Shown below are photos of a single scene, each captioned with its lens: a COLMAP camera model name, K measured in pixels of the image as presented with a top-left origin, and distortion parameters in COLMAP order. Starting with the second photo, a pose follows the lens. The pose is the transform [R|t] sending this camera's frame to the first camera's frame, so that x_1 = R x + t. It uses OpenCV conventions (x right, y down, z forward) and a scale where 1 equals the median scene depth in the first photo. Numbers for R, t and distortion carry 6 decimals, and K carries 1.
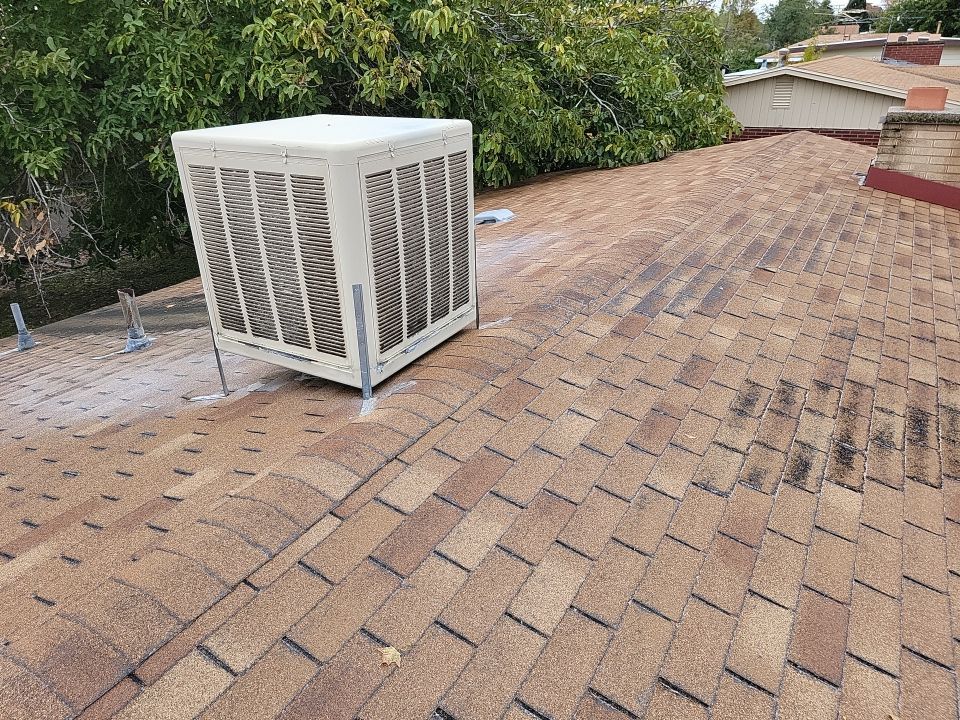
lens RADIAL K [[659.8, 0, 467.6], [0, 659.8, 367.7], [0, 0, 1]] dist [0.091096, -0.076734]
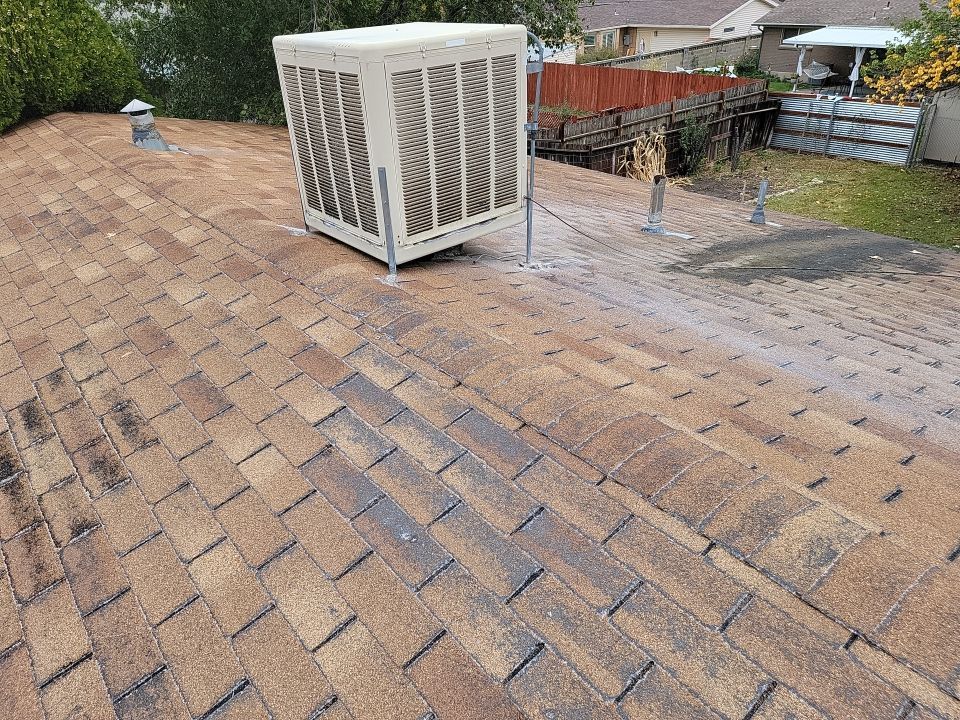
lens RADIAL K [[659.8, 0, 469.8], [0, 659.8, 361.3], [0, 0, 1]] dist [0.091096, -0.076734]
pose [[-0.337063, 0.506730, -0.793482, 0.521236], [-0.352932, 0.713335, 0.605469, -0.383815], [0.872827, 0.484126, -0.061597, 0.800393]]
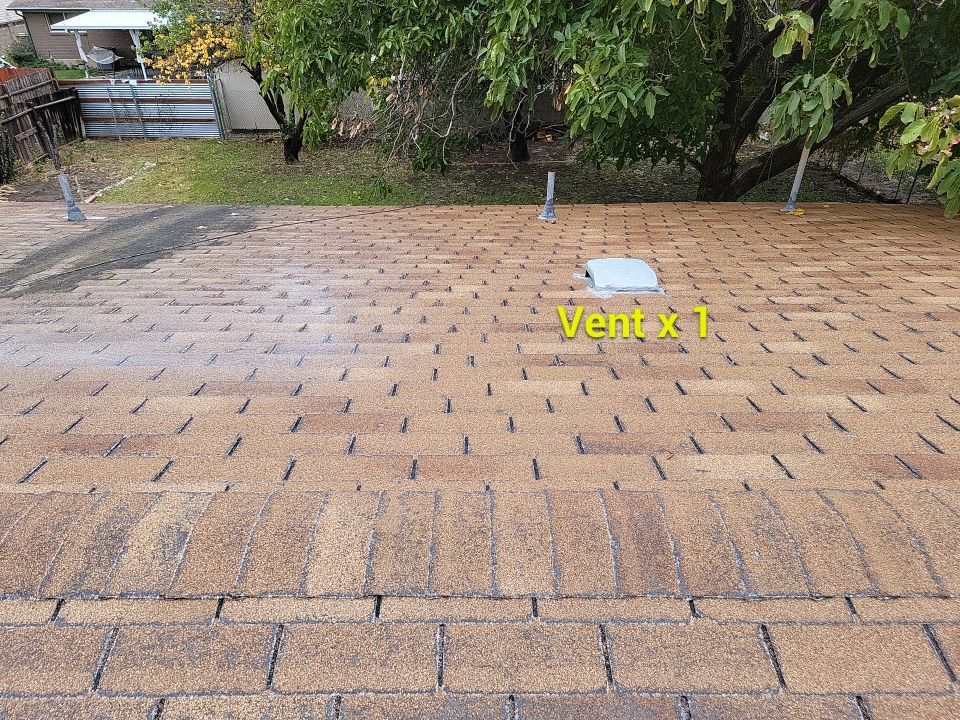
lens RADIAL K [[659.8, 0, 470.7], [0, 659.8, 363.4], [0, 0, 1]] dist [0.091096, -0.076734]
pose [[0.522511, 0.479704, -0.704888, 0.509403], [-0.373409, 0.871965, 0.316610, -0.404041], [0.766517, 0.097779, 0.634737, 0.865890]]
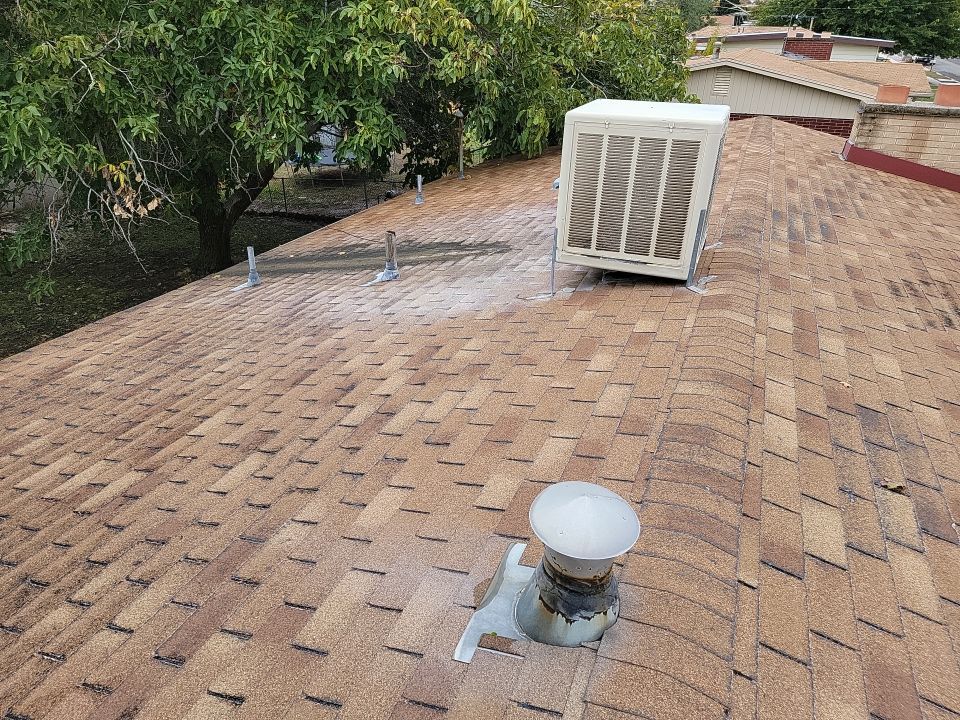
lens RADIAL K [[659.8, 0, 465.9], [0, 659.8, 367.5], [0, 0, 1]] dist [0.091096, -0.076734]
pose [[0.988032, -0.028758, 0.151543, -0.479364], [0.023876, 0.999139, 0.033937, 0.090067], [-0.152389, -0.029913, 0.987868, -0.248270]]
